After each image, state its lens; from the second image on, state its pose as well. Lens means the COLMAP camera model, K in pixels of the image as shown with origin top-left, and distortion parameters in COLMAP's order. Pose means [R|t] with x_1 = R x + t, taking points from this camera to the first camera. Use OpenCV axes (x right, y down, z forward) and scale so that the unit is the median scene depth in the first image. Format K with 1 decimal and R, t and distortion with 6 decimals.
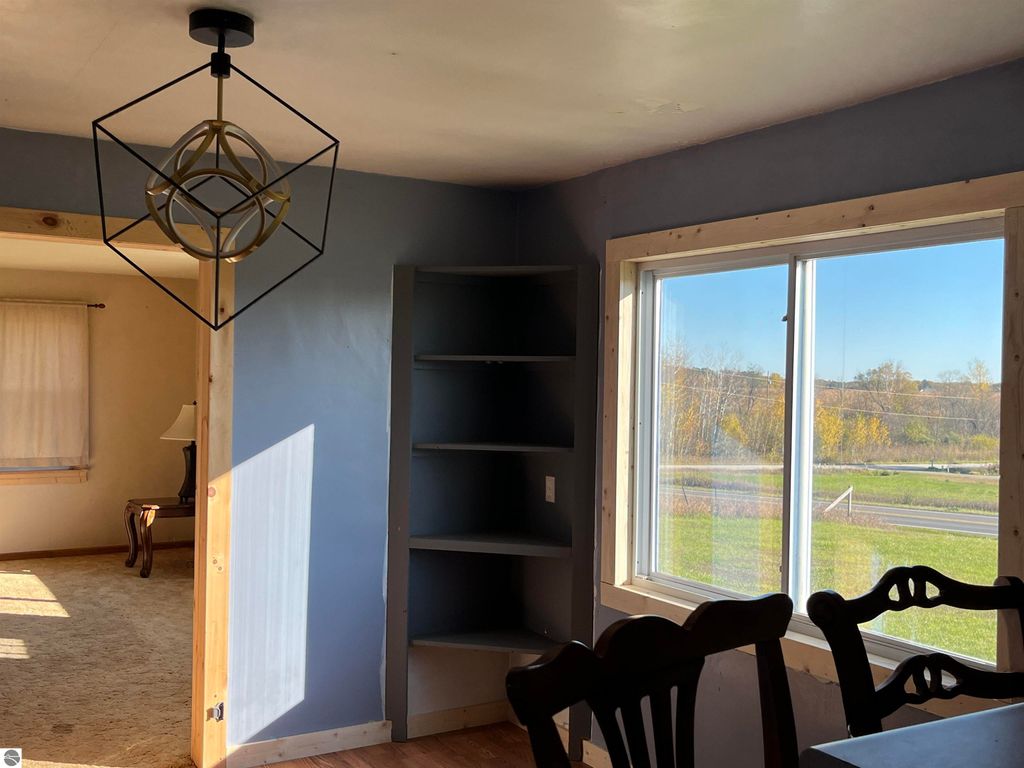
lens RADIAL K [[1108.4, 0, 512.0], [0, 1108.4, 384.0], [0, 0, 1]] dist [0.099559, 0.019467]
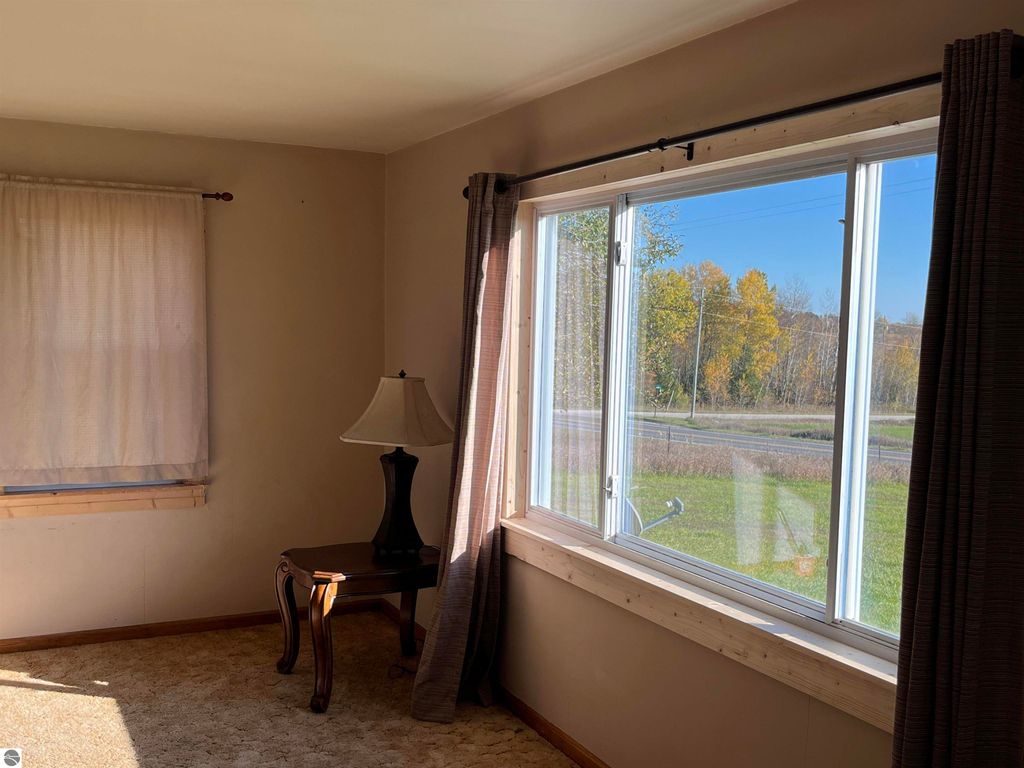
lens RADIAL K [[985.7, 0, 512.0], [0, 985.7, 384.0], [0, 0, 1]] dist [0.097193, -0.010458]
pose [[0.999033, 0.011189, -0.042529, -0.202665], [-0.008620, 0.998154, 0.060111, -0.007003], [0.043123, -0.059687, 0.997285, 0.508974]]
